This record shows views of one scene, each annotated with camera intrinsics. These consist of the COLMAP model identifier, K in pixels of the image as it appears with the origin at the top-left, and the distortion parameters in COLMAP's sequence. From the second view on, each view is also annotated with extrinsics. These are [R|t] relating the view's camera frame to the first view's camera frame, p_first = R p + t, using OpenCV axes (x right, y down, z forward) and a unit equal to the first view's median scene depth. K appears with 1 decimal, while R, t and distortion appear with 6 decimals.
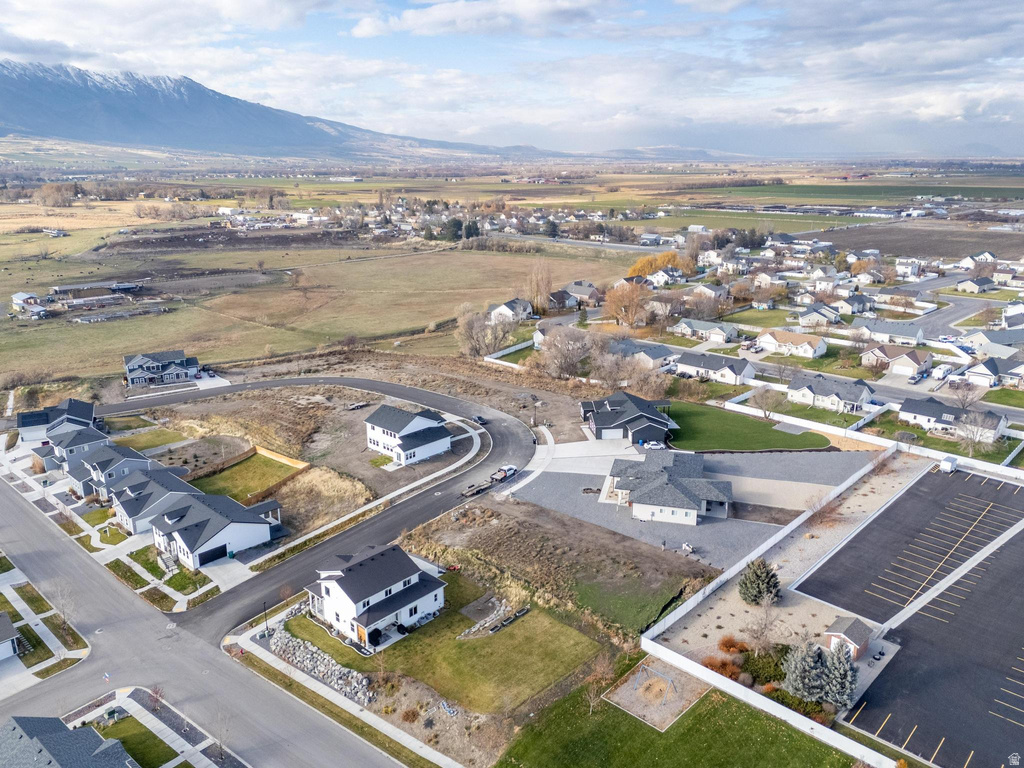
lens RADIAL K [[763.1, 0, 517.7], [0, 763.1, 385.2], [0, 0, 1]] dist [0.079081, -0.070349]
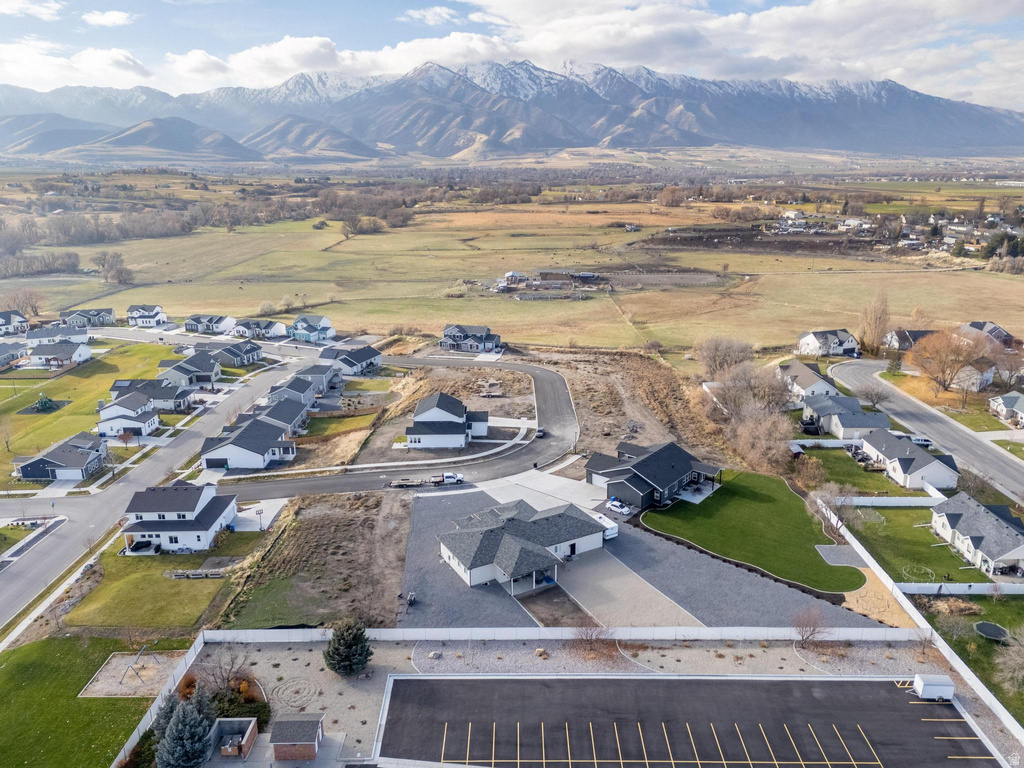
lens RADIAL K [[750.3, 0, 518.4], [0, 750.3, 383.7], [0, 0, 1]] dist [0.075552, -0.062178]
pose [[0.686952, 0.204317, -0.697389, 0.602478], [-0.205513, 0.975108, 0.083244, -0.092034], [0.697038, 0.086137, 0.711842, 0.299159]]
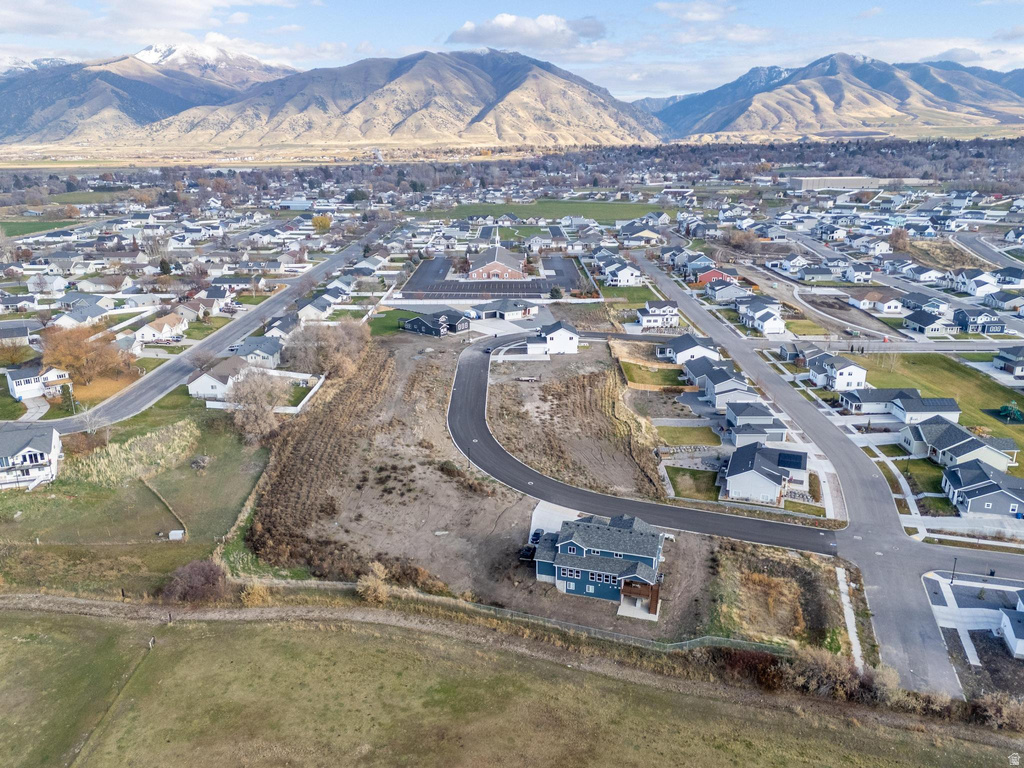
lens RADIAL K [[763.1, 0, 517.7], [0, 763.1, 385.2], [0, 0, 1]] dist [0.079081, -0.070349]
pose [[-0.689718, -0.210766, 0.692724, -1.078814], [0.215478, 0.853608, 0.474260, -0.554430], [-0.691273, 0.476373, -0.543334, 1.787037]]
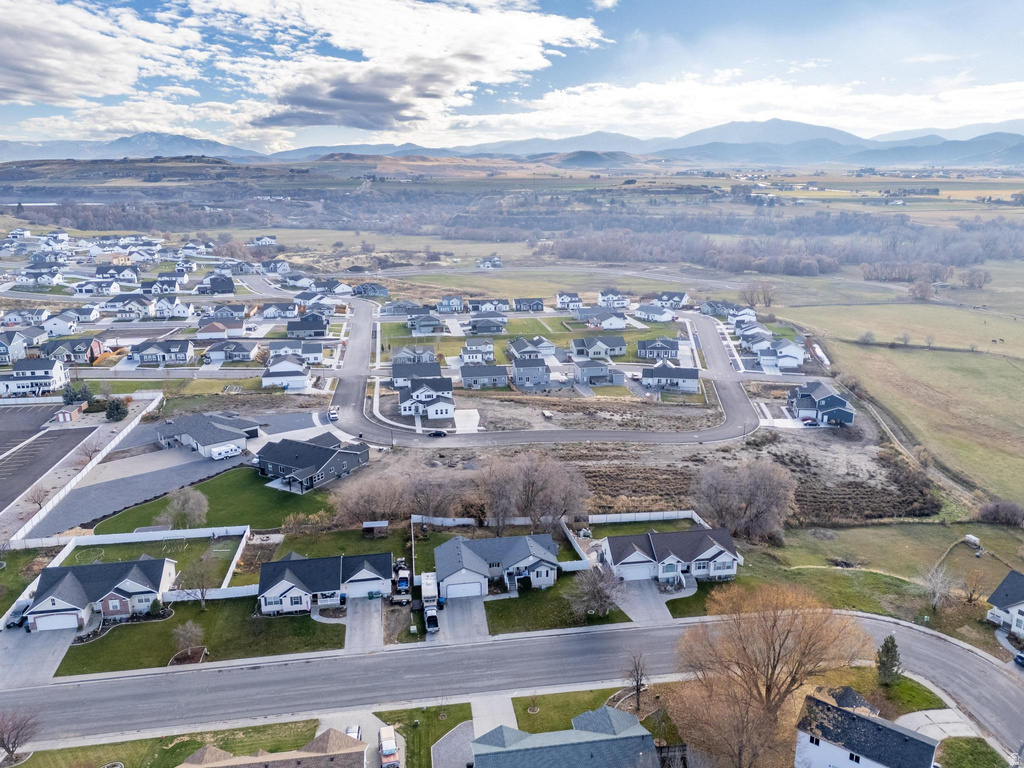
lens RADIAL K [[750.3, 0, 518.4], [0, 750.3, 383.7], [0, 0, 1]] dist [0.075552, -0.062178]
pose [[-0.607823, 0.214792, -0.764471, 0.695348], [-0.223641, 0.877447, 0.424349, -0.505849], [0.761929, 0.428896, -0.485296, 1.615376]]
